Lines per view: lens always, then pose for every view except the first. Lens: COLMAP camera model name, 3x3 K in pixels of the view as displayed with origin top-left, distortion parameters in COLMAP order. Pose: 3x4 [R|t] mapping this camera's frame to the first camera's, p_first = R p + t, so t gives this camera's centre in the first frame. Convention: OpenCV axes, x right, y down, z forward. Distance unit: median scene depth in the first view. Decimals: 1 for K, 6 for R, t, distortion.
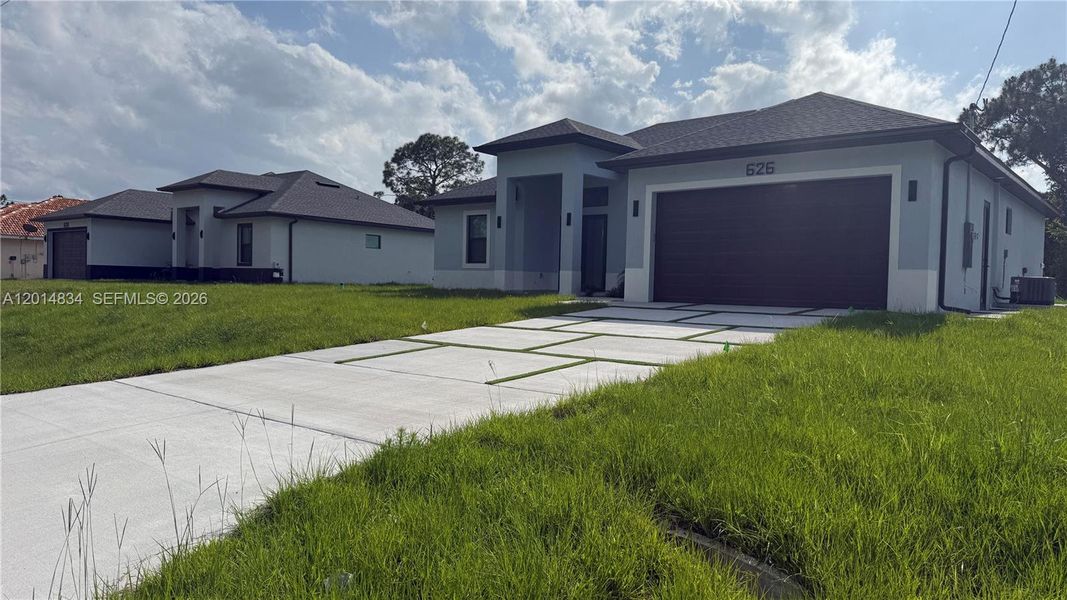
lens RADIAL K [[741.6, 0, 537.5], [0, 741.6, 294.7], [0, 0, 1]] dist [0.105840, -0.166290]
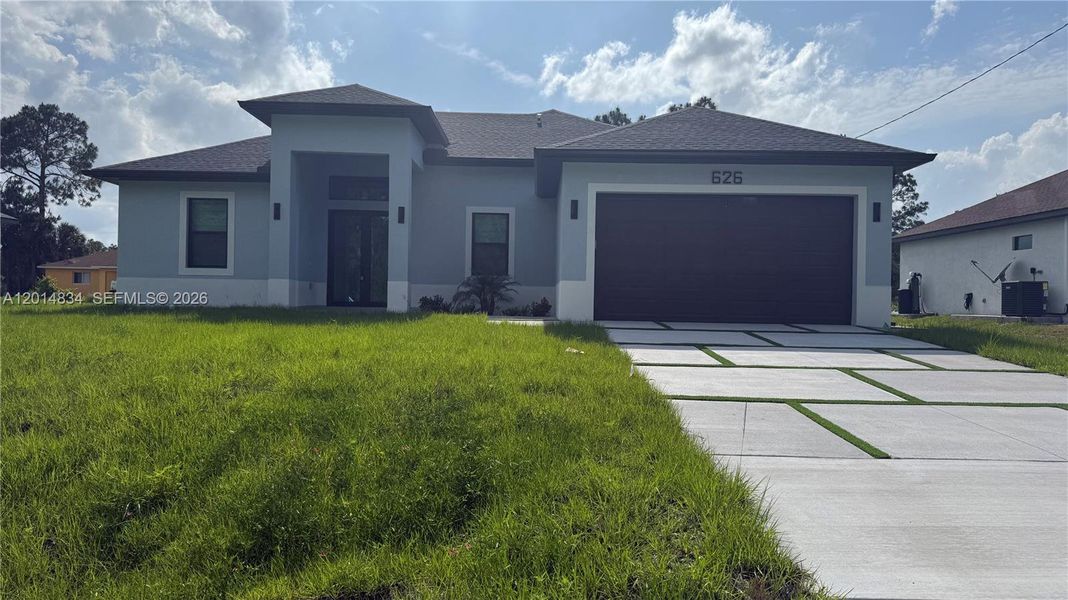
lens RADIAL K [[742.3, 0, 538.0], [0, 742.3, 294.7], [0, 0, 1]] dist [0.105840, -0.166290]
pose [[0.767713, -0.004468, 0.640778, -0.309796], [0.009644, 0.999943, -0.004582, -0.011688], [-0.640721, 0.009697, 0.767712, 0.272559]]
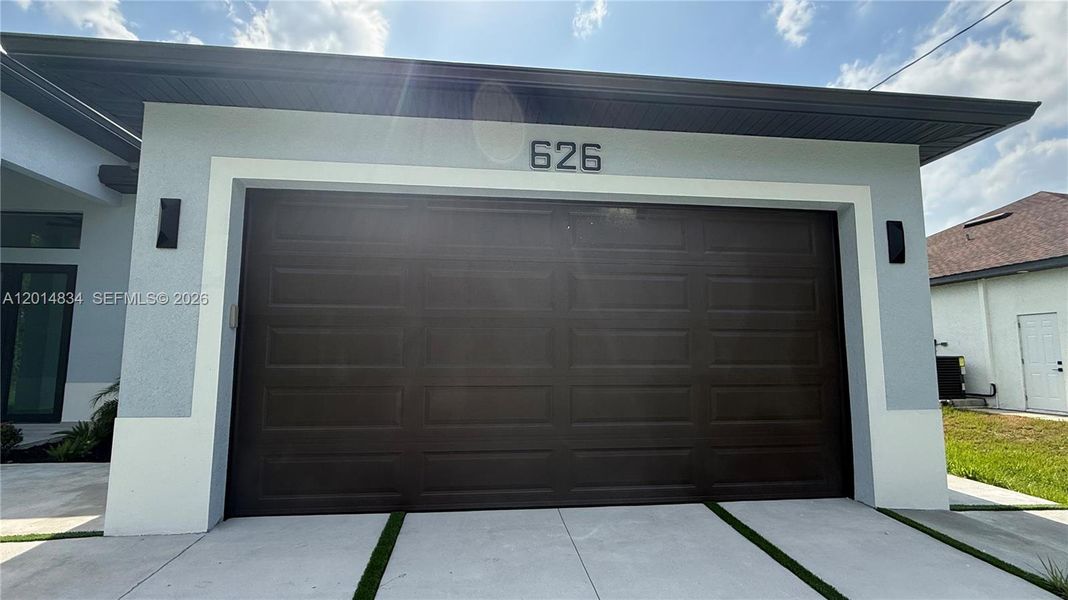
lens RADIAL K [[503.5, 0, 531.5], [0, 503.5, 295.4], [0, 0, 1]] dist [0.001220, 0.000189]
pose [[0.692275, 0.061248, 0.719030, 0.061952], [0.024355, 0.993841, -0.108106, -0.042162], [-0.721223, 0.092351, 0.686519, 0.529934]]
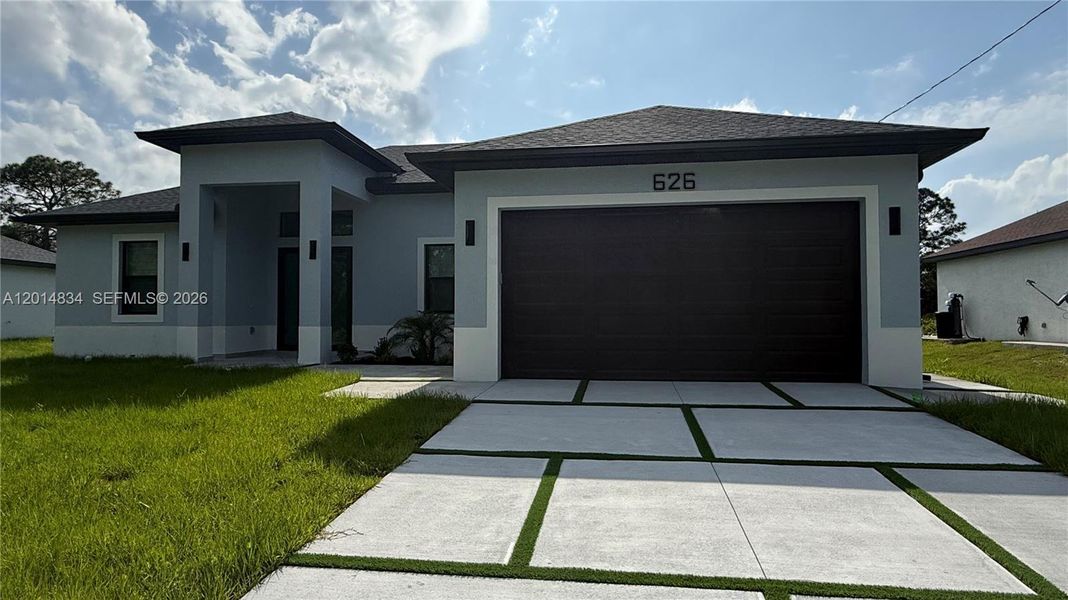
lens RADIAL K [[596.1, 0, 536.6], [0, 596.1, 303.0], [0, 0, 1]] dist [0.002114, -0.000801]
pose [[0.853707, -0.013213, 0.520587, -0.060134], [0.030450, 0.999234, -0.024574, -0.030171], [-0.519863, 0.036831, 0.853455, 0.382646]]
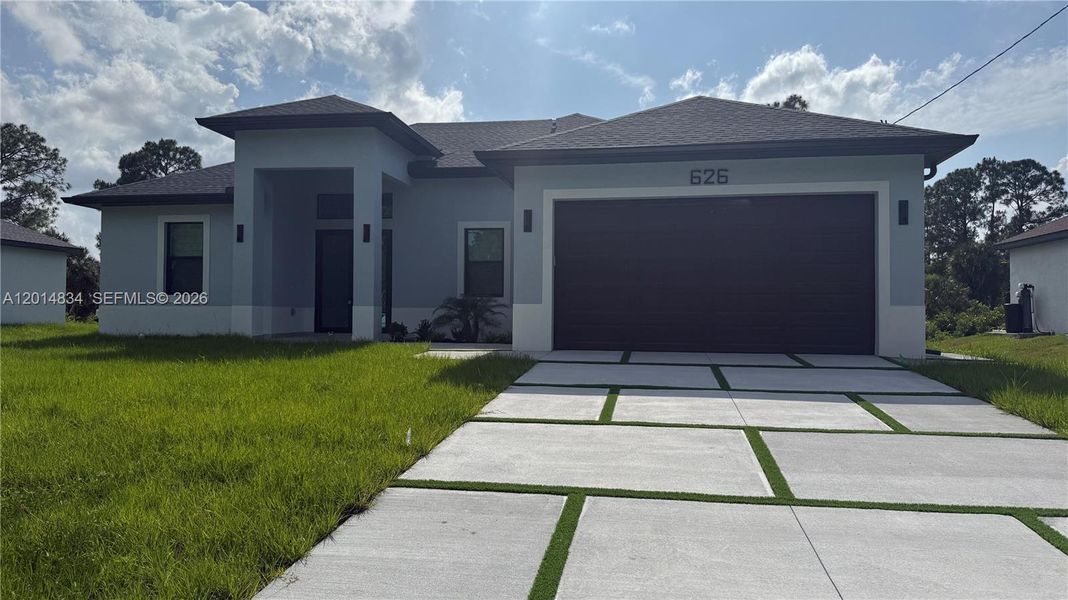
lens RADIAL K [[742.3, 0, 538.0], [0, 742.3, 294.7], [0, 0, 1]] dist [0.105840, -0.166290]
pose [[0.861977, -0.004135, 0.506930, -0.158367], [0.021442, 0.999369, -0.028309, -0.017256], [-0.506493, 0.035271, 0.861522, 0.269051]]
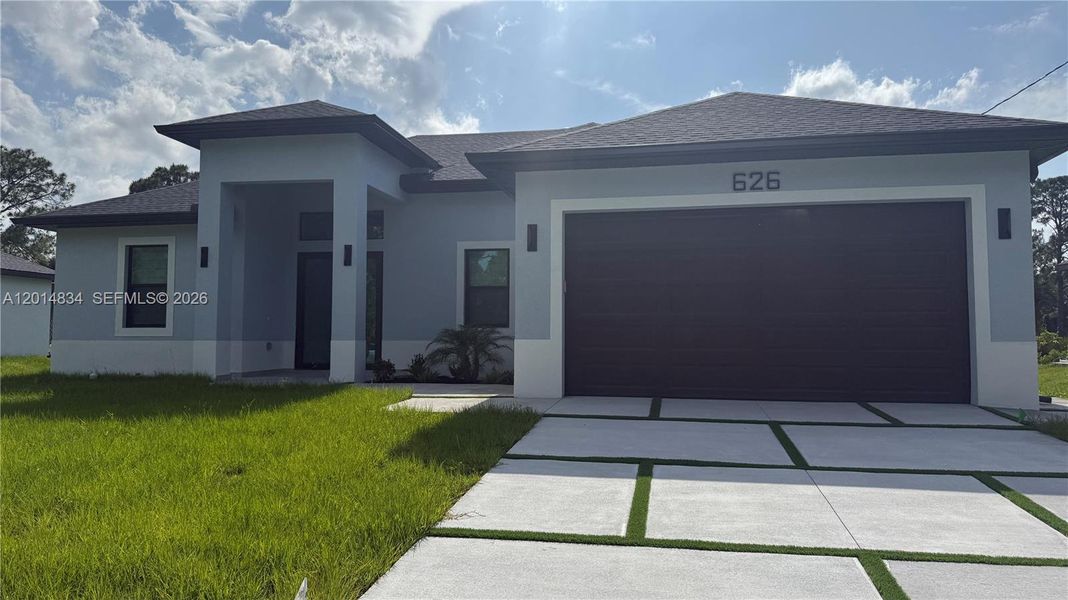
lens RADIAL K [[742.3, 0, 538.0], [0, 742.3, 294.7], [0, 0, 1]] dist [0.105840, -0.166290]
pose [[0.874018, 0.006676, 0.485848, -0.105688], [0.025974, 0.997834, -0.060437, -0.025311], [-0.485199, 0.065443, 0.871951, 0.346345]]
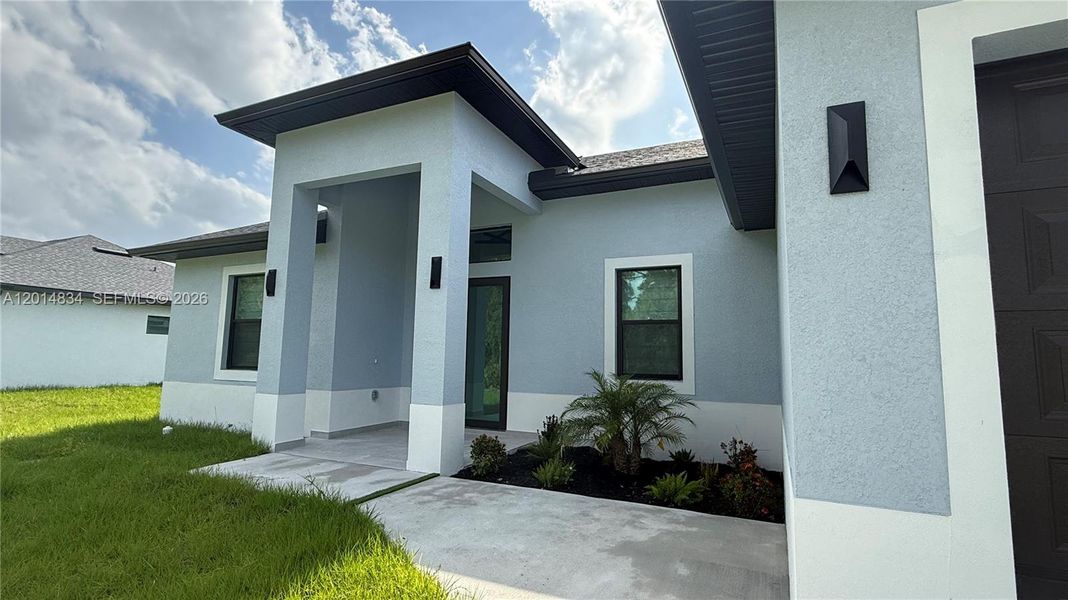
lens RADIAL K [[508.1, 0, 534.0], [0, 508.1, 300.0], [0, 0, 1]] dist [0.022354, 0.000062]
pose [[0.968706, 0.021903, 0.247243, 0.022824], [0.008630, 0.992525, -0.121737, -0.047632], [-0.248061, 0.120061, 0.961276, 0.643529]]
